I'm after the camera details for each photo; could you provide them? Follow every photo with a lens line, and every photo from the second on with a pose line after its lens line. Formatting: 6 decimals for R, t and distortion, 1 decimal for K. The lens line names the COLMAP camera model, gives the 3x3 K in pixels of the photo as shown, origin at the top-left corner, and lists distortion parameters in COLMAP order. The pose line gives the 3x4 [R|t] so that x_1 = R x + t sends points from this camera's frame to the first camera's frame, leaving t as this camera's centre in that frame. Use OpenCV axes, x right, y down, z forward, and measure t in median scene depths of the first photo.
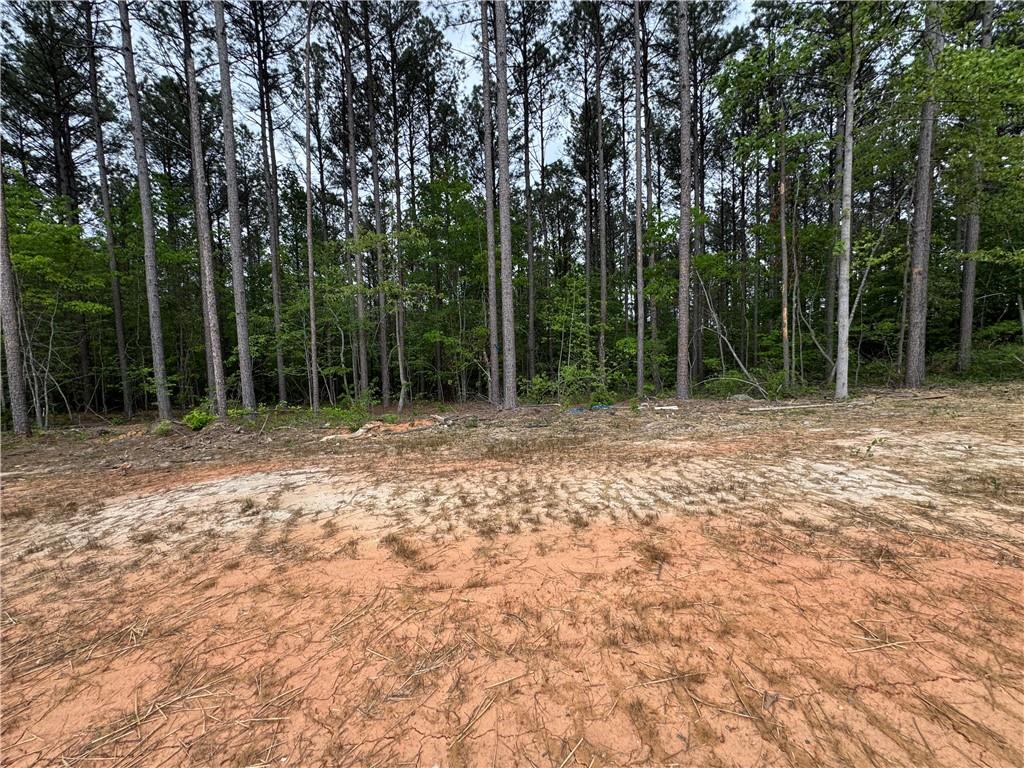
lens RADIAL K [[410.0, 0, 511.1], [0, 410.0, 384.9], [0, 0, 1]] dist [-0.003234, 0.000575]
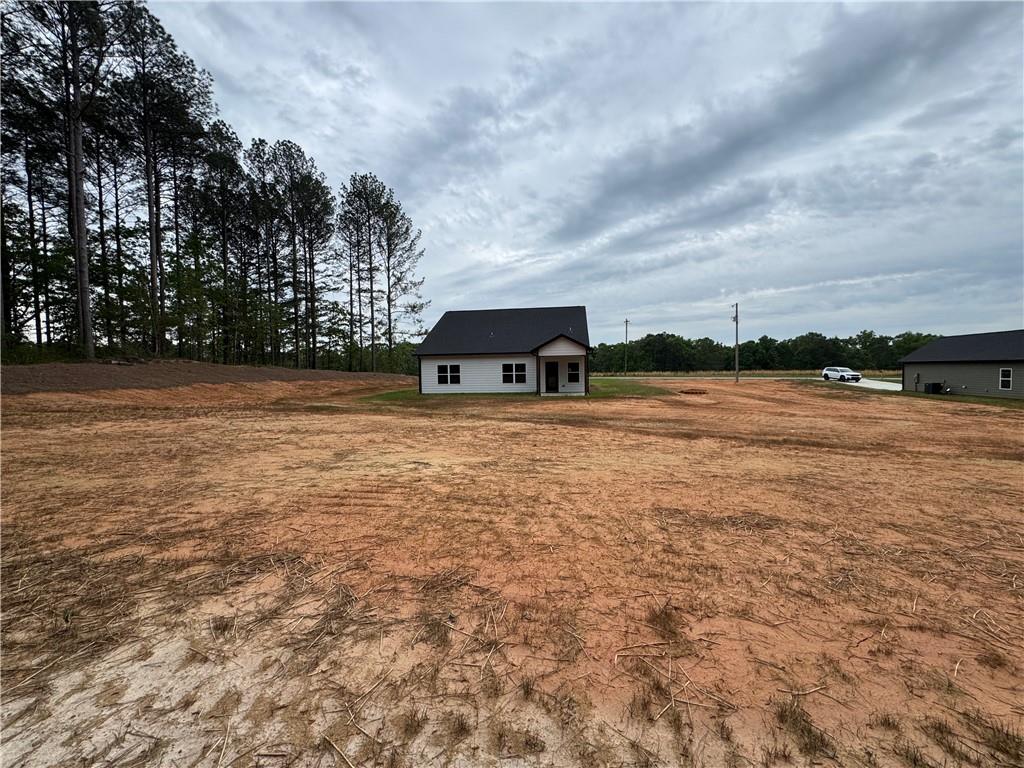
lens RADIAL K [[410.0, 0, 511.1], [0, 410.0, 384.9], [0, 0, 1]] dist [-0.003234, 0.000575]
pose [[-0.981320, 0.038696, 0.188452, 0.427983], [0.056837, 0.994151, 0.091831, -0.143474], [-0.183797, 0.100827, -0.977780, 1.615640]]
